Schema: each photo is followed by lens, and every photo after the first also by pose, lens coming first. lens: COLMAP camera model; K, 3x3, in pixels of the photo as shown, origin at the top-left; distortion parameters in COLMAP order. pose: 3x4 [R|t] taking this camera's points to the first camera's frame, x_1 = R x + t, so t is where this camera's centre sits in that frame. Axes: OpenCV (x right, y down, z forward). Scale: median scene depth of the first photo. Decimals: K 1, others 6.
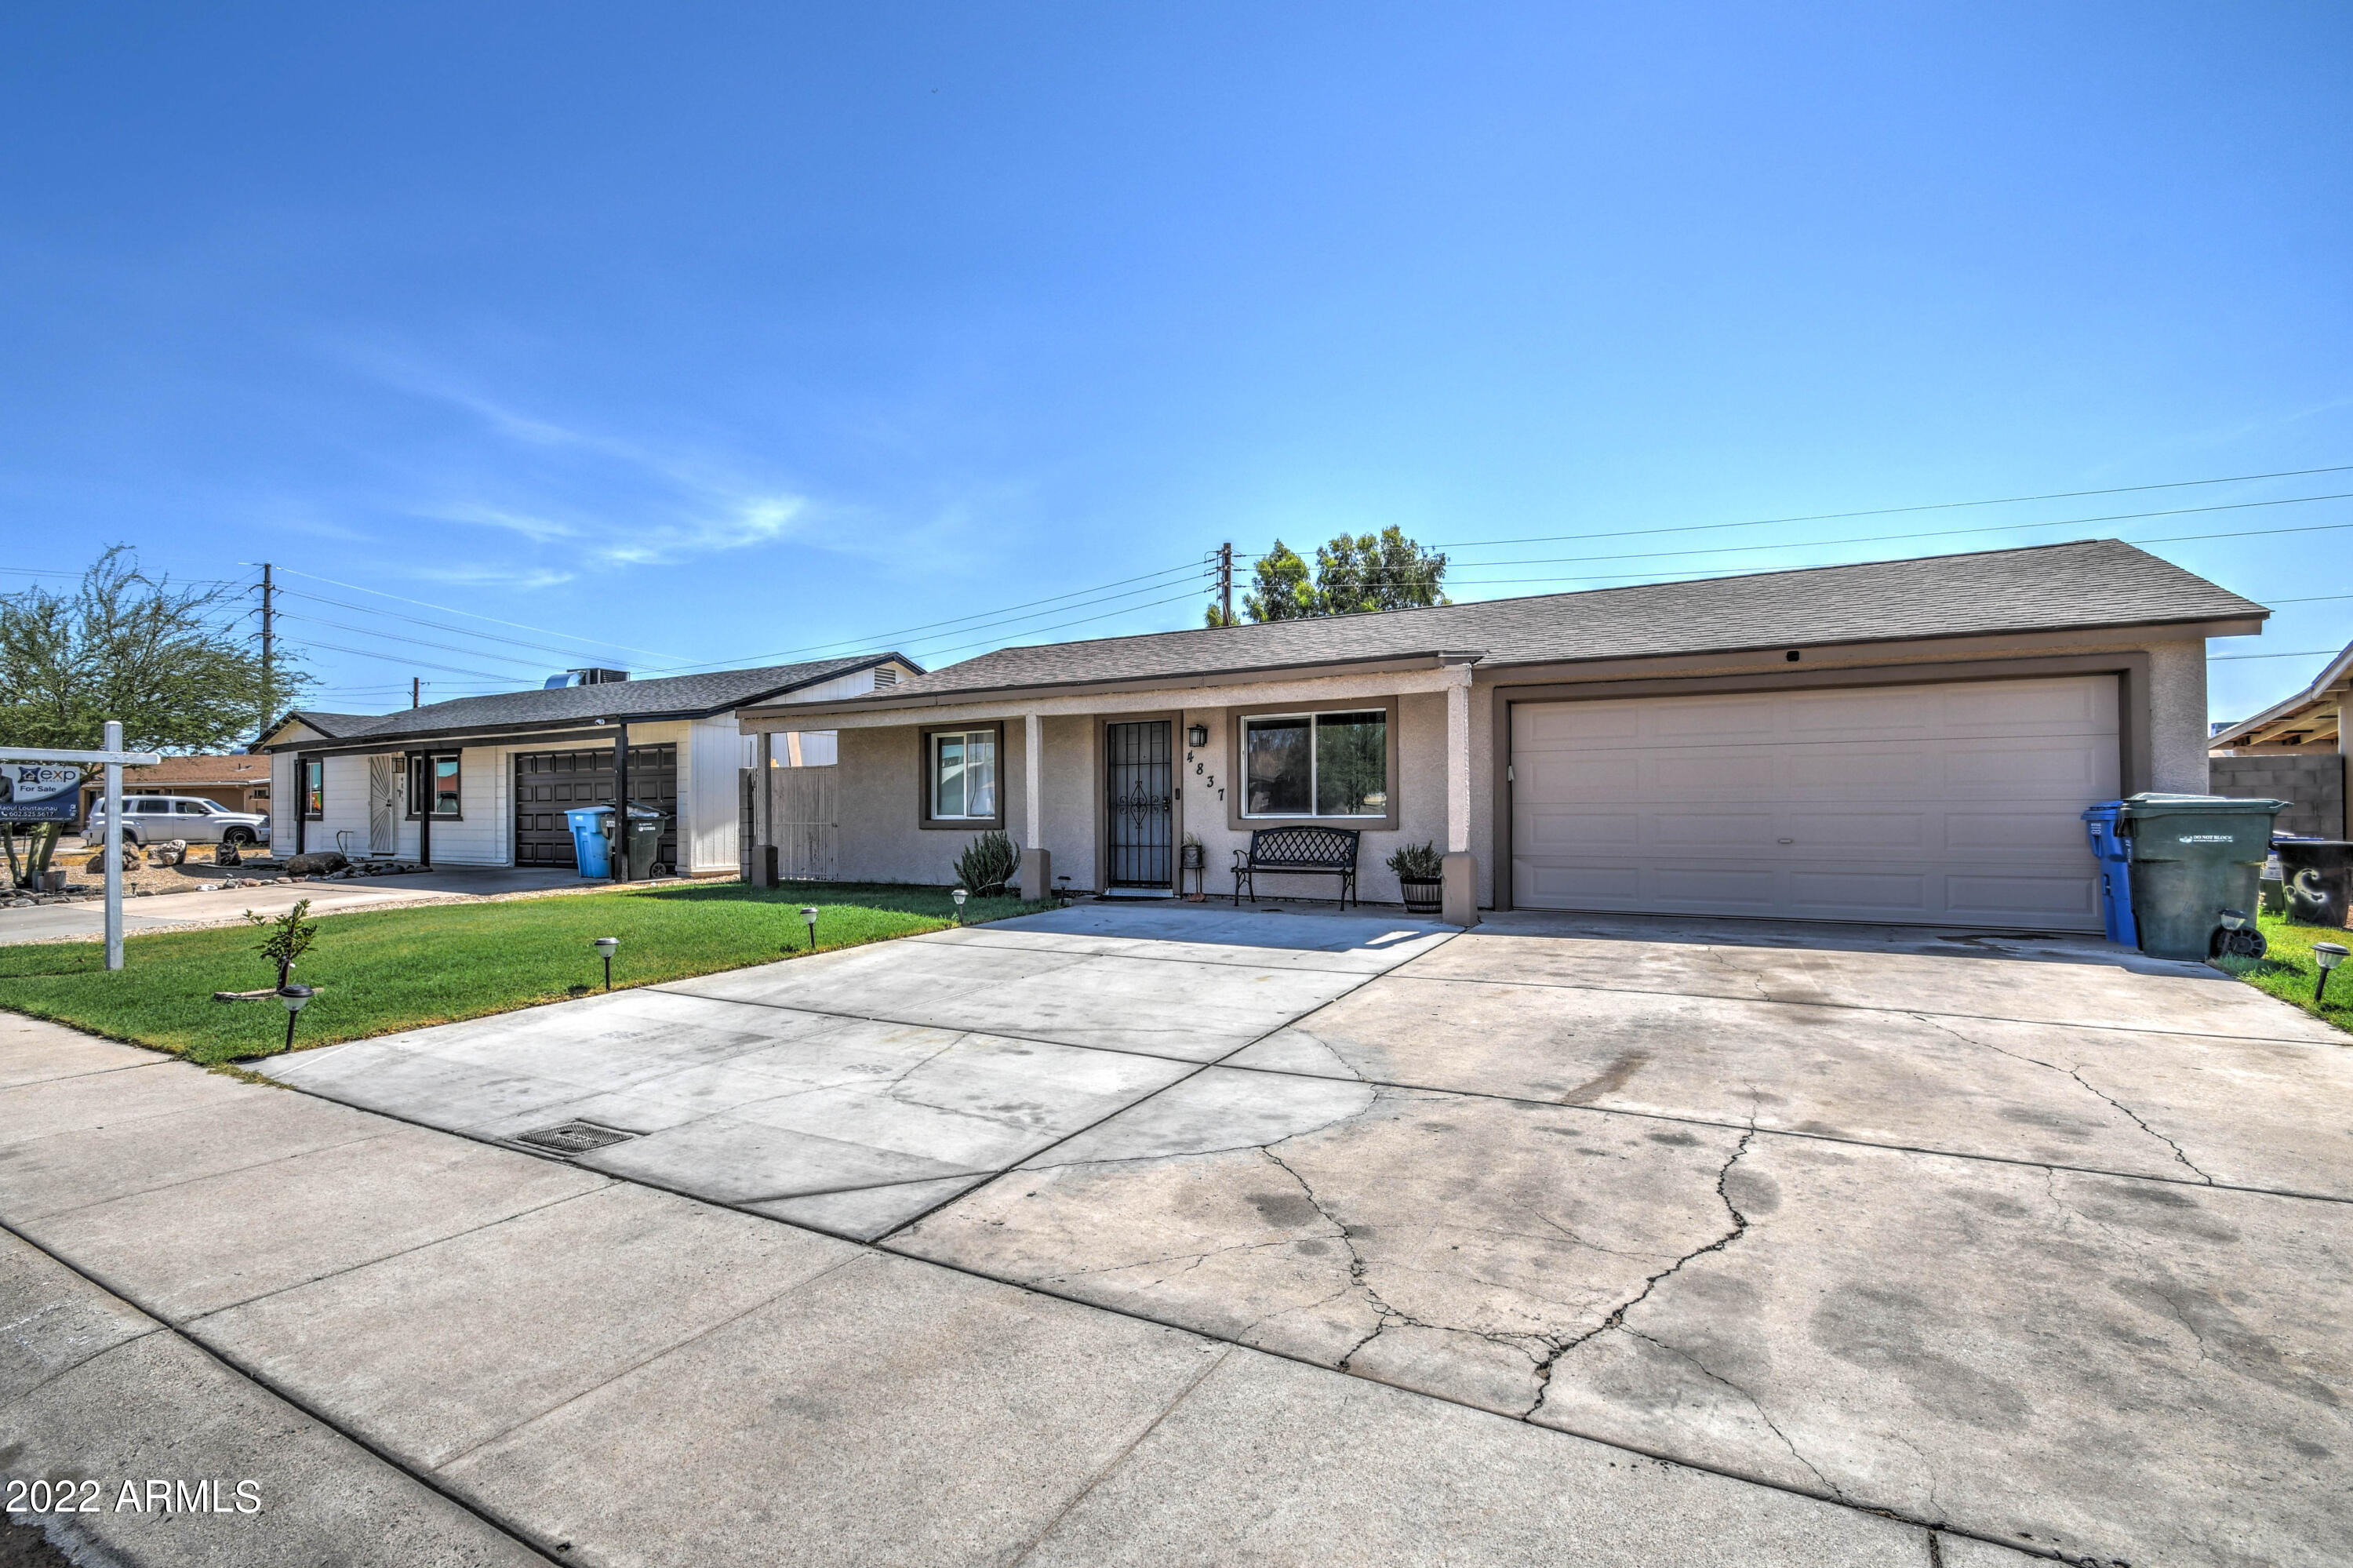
lens RADIAL K [[1045.4, 0, 1184.7], [0, 1045.4, 825.9], [0, 0, 1]] dist [0.002928, 0.000125]
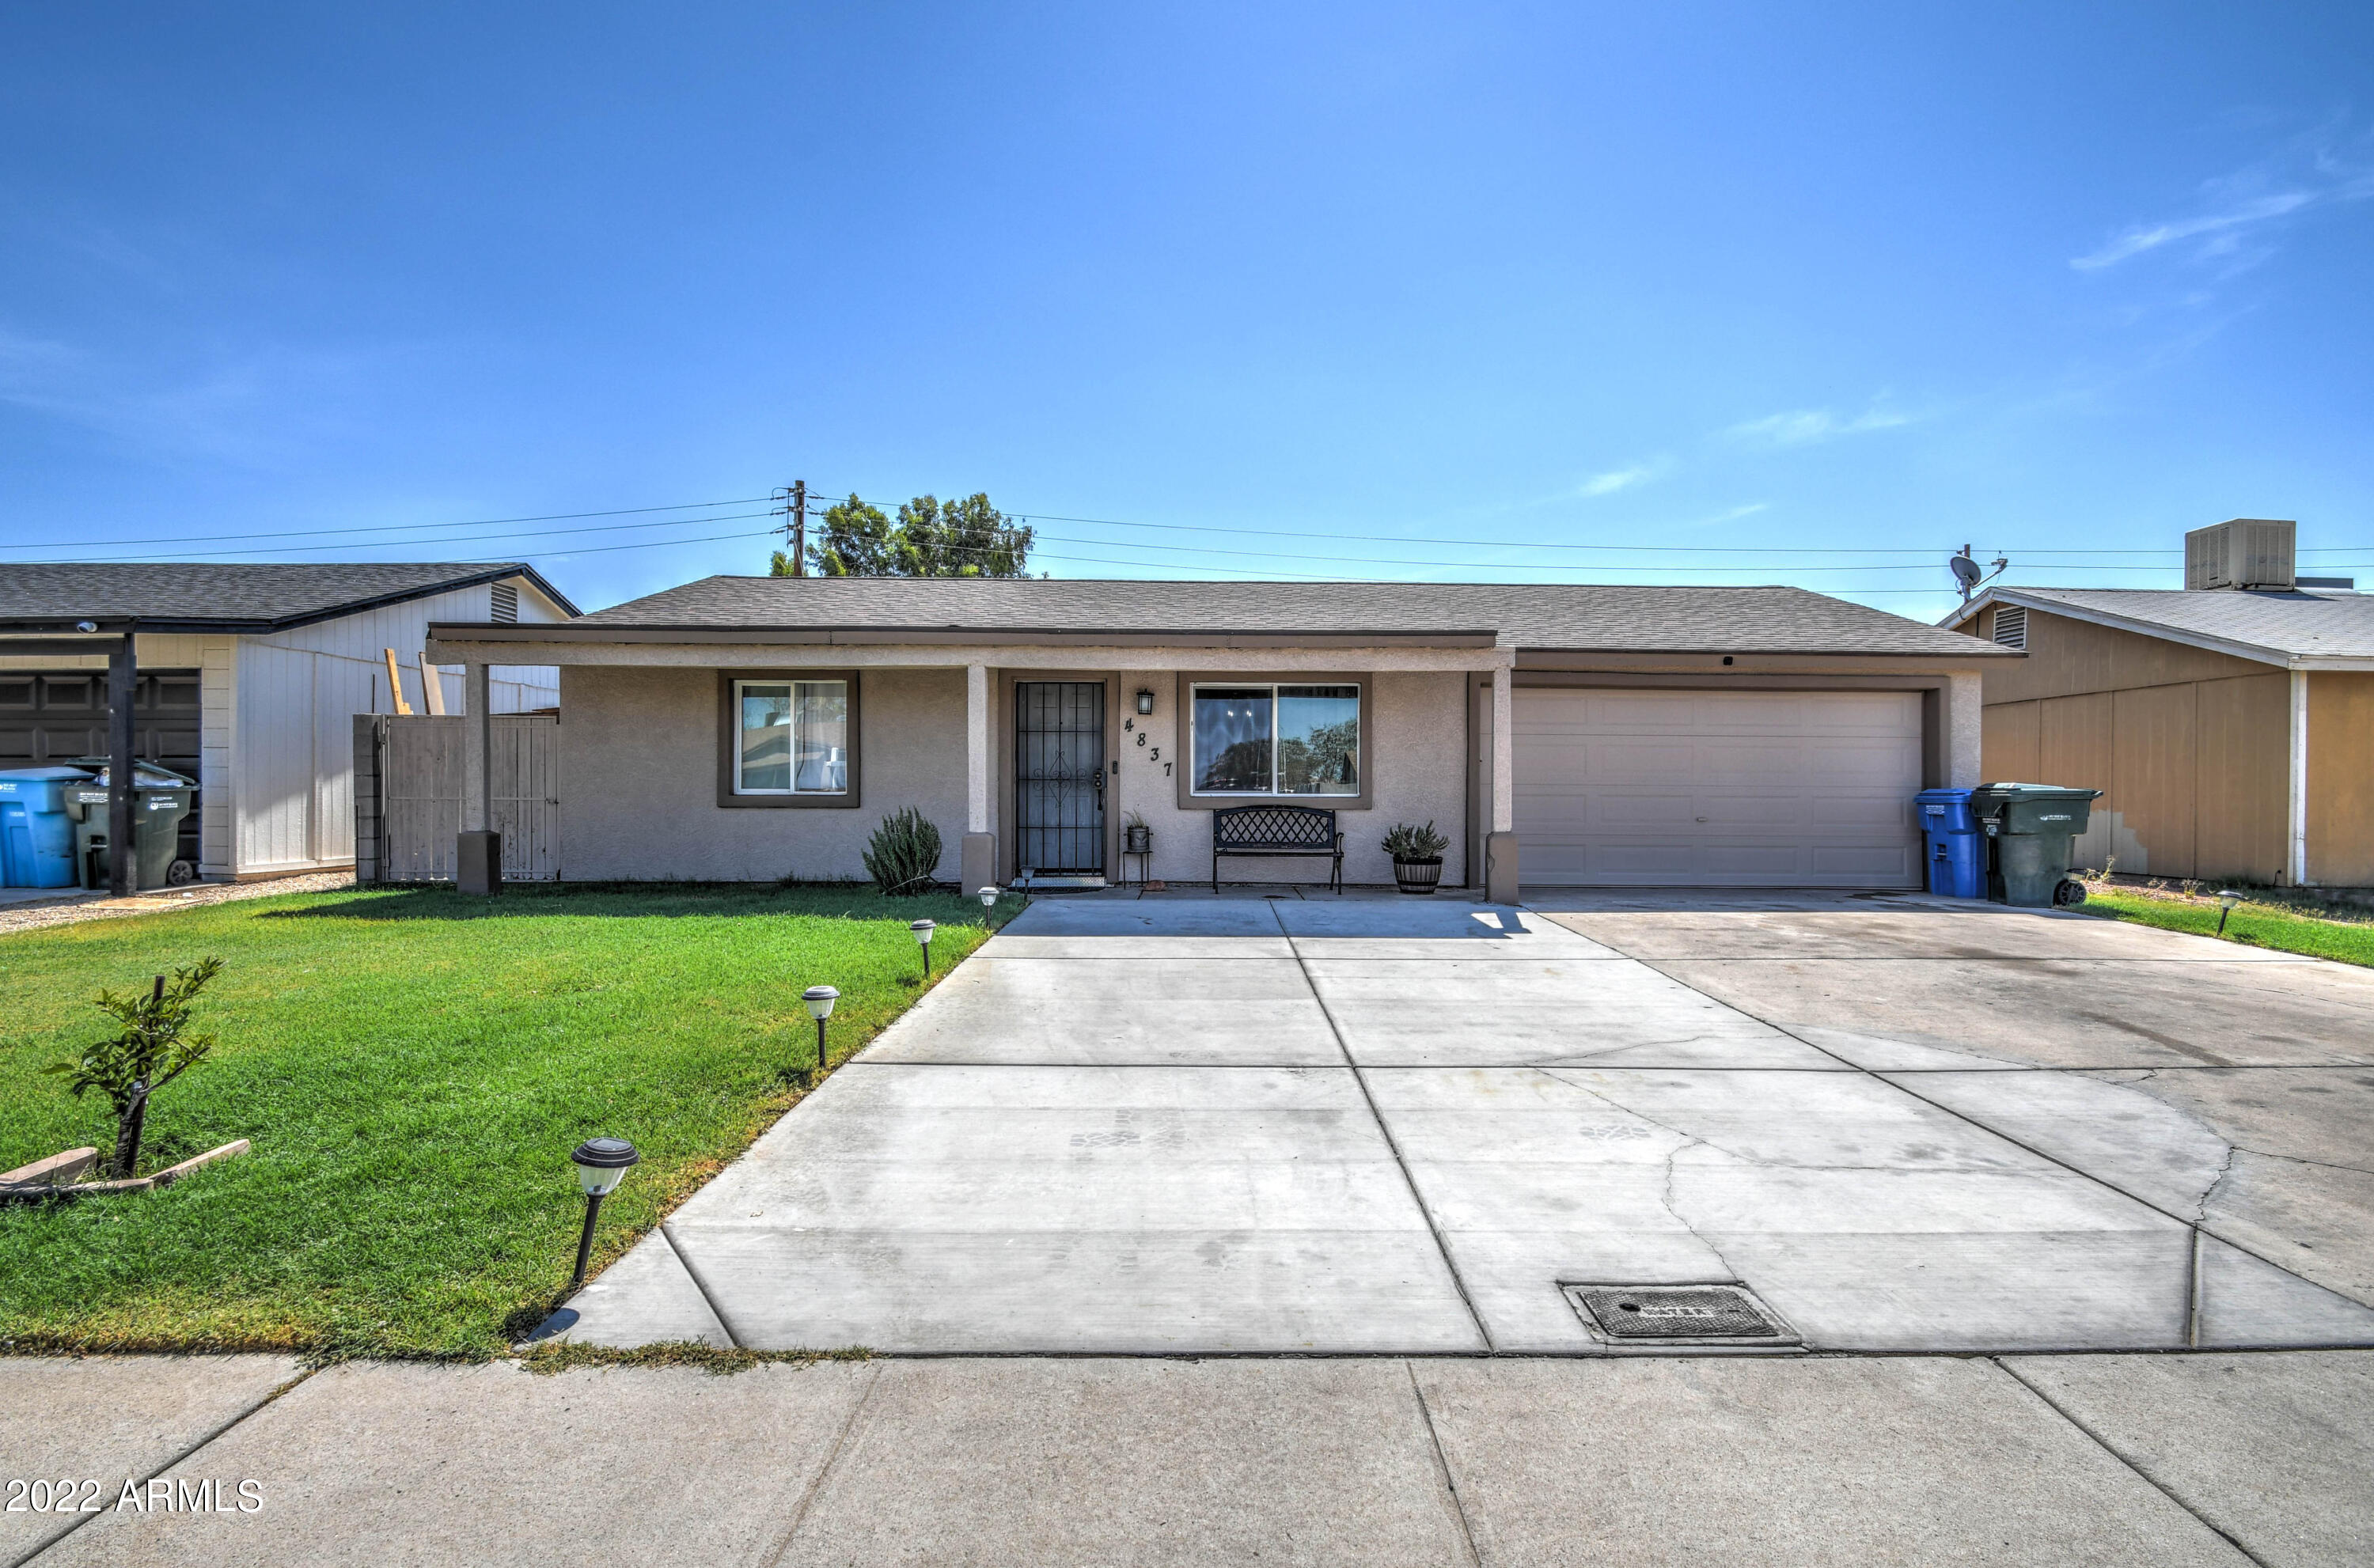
lens RADIAL K [[1060.0, 0, 1221.9], [0, 1060.0, 796.0], [0, 0, 1]] dist [0.015032, -0.014514]
pose [[0.866439, 0.006701, 0.499239, -0.377528], [-0.003465, 0.999967, -0.007407, -0.000727], [-0.499272, 0.004688, 0.866433, 0.196095]]
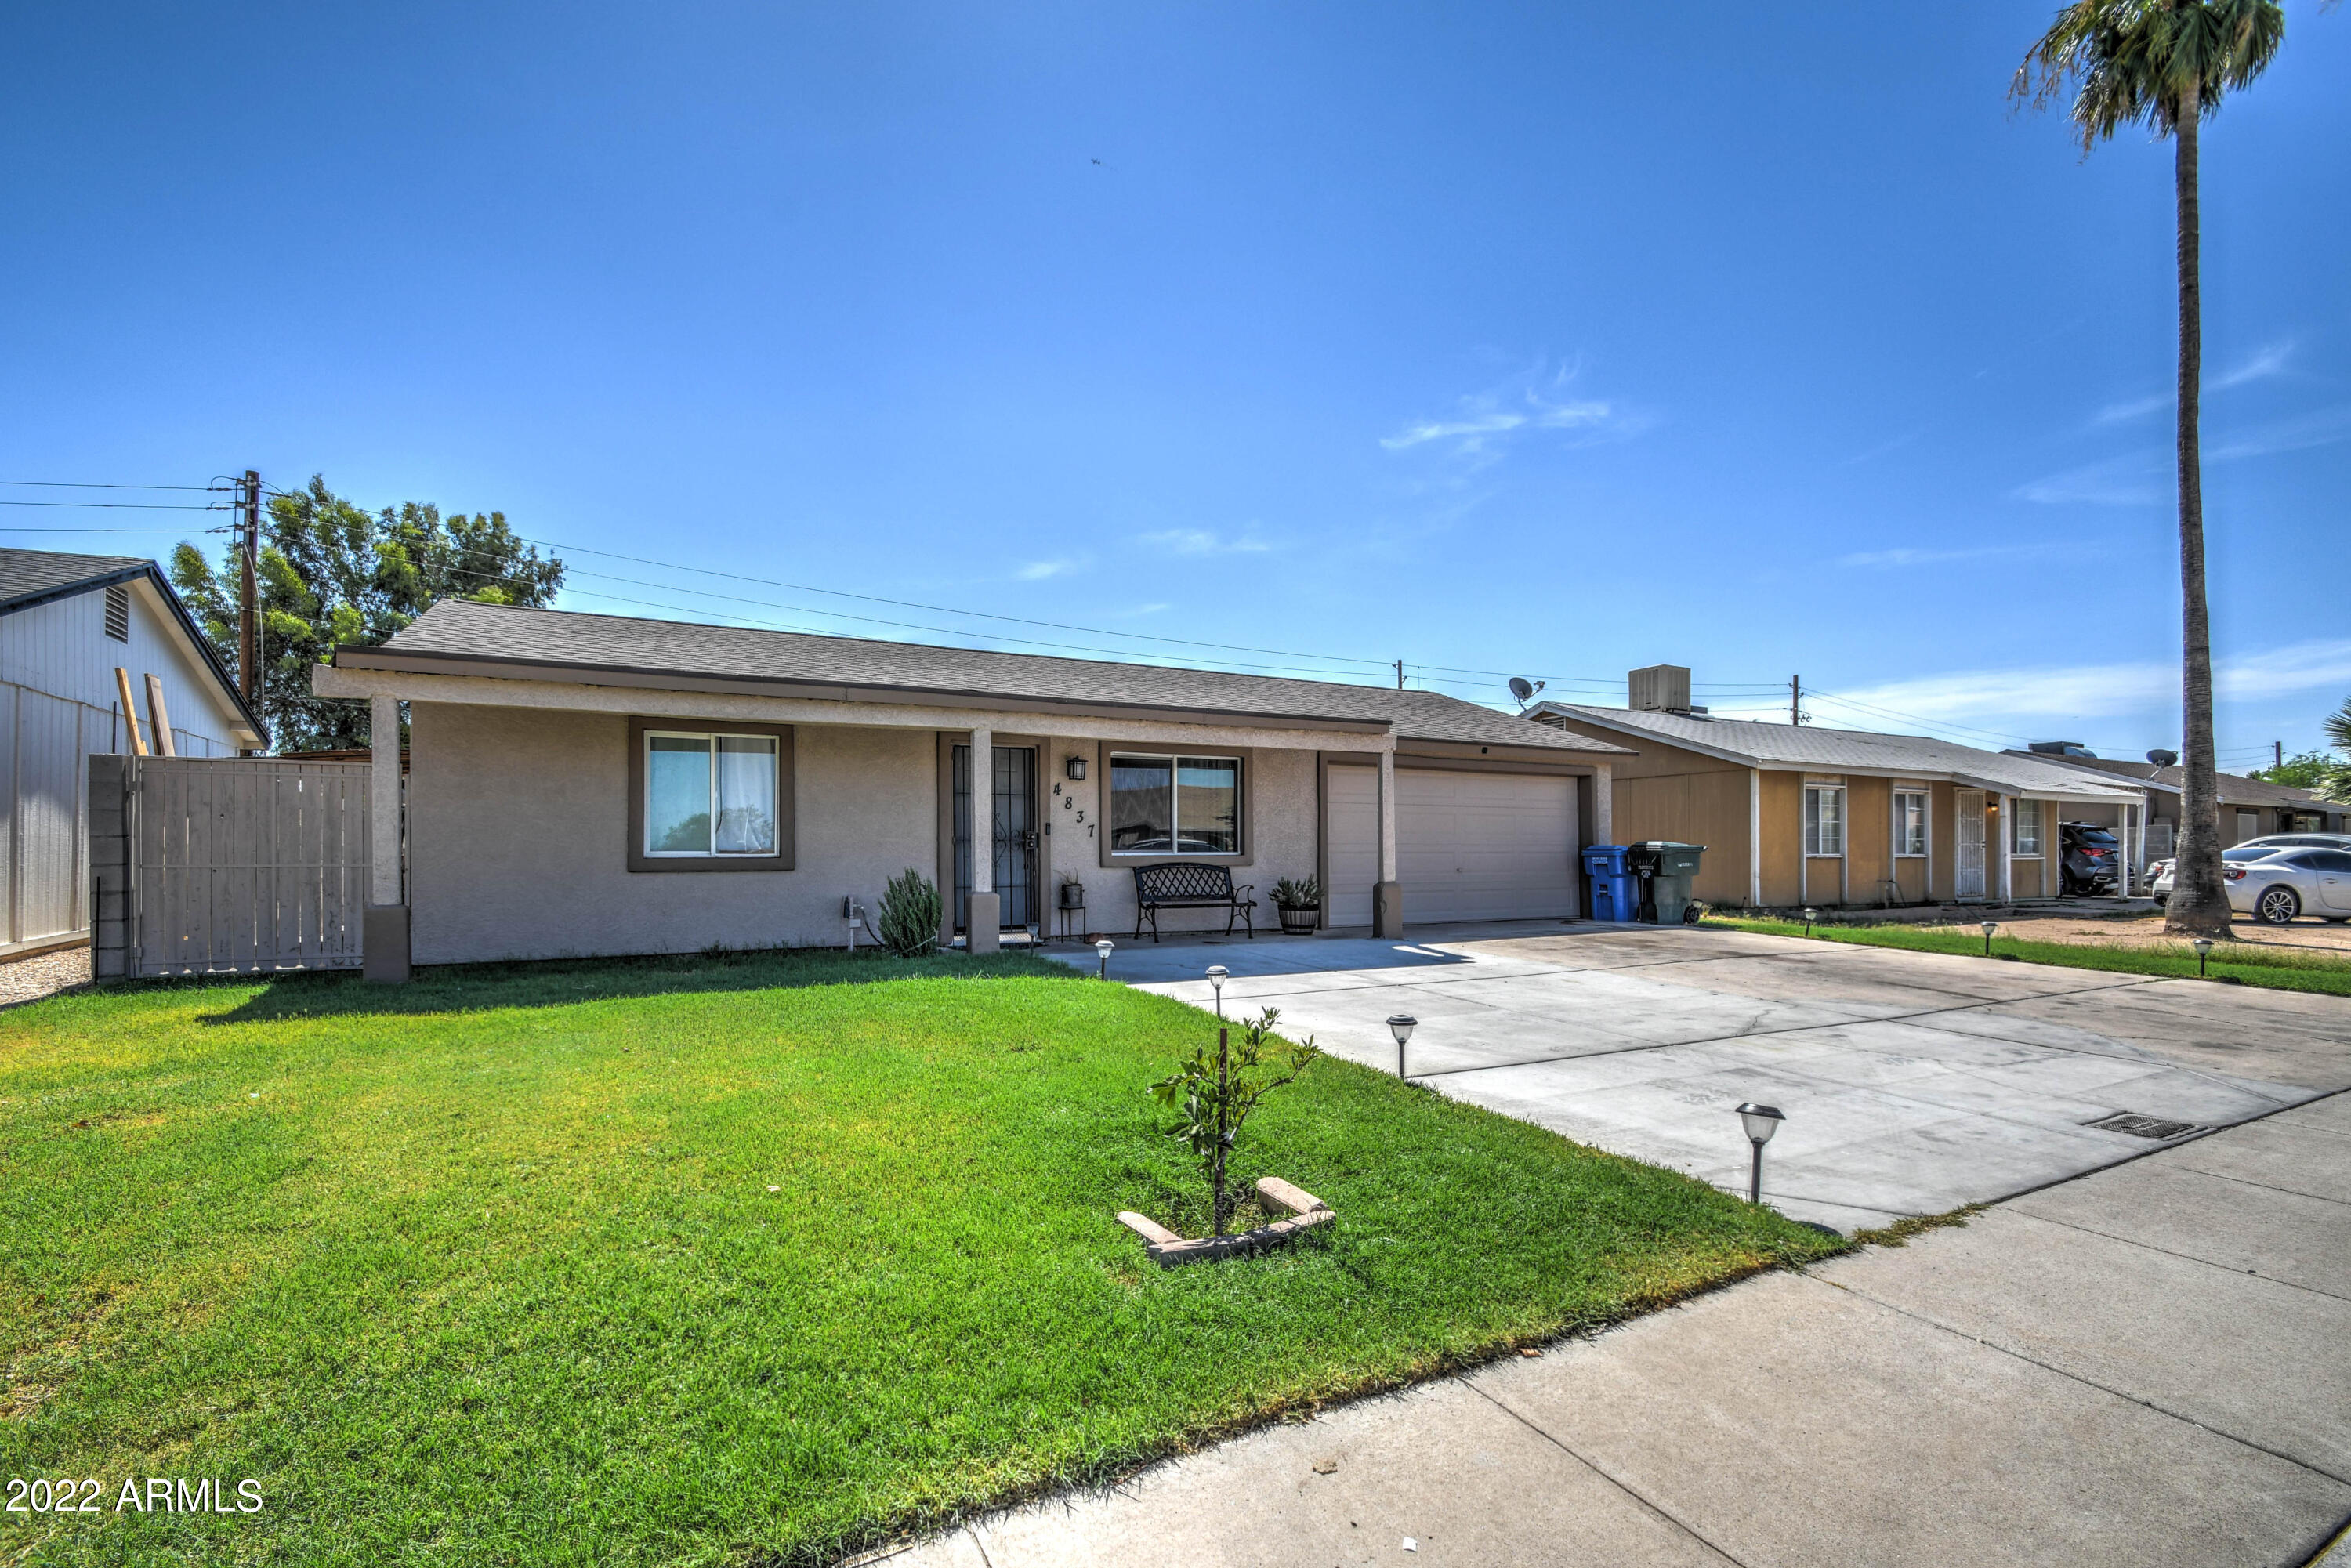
lens RADIAL K [[1012.8, 0, 1169.7], [0, 1012.8, 851.1], [0, 0, 1]] dist [0.021152, -0.017715]
pose [[0.555869, 0.003486, 0.831263, -0.705184], [0.008206, 0.999919, -0.009680, -0.001626], [-0.831229, 0.012202, 0.555796, 0.422409]]
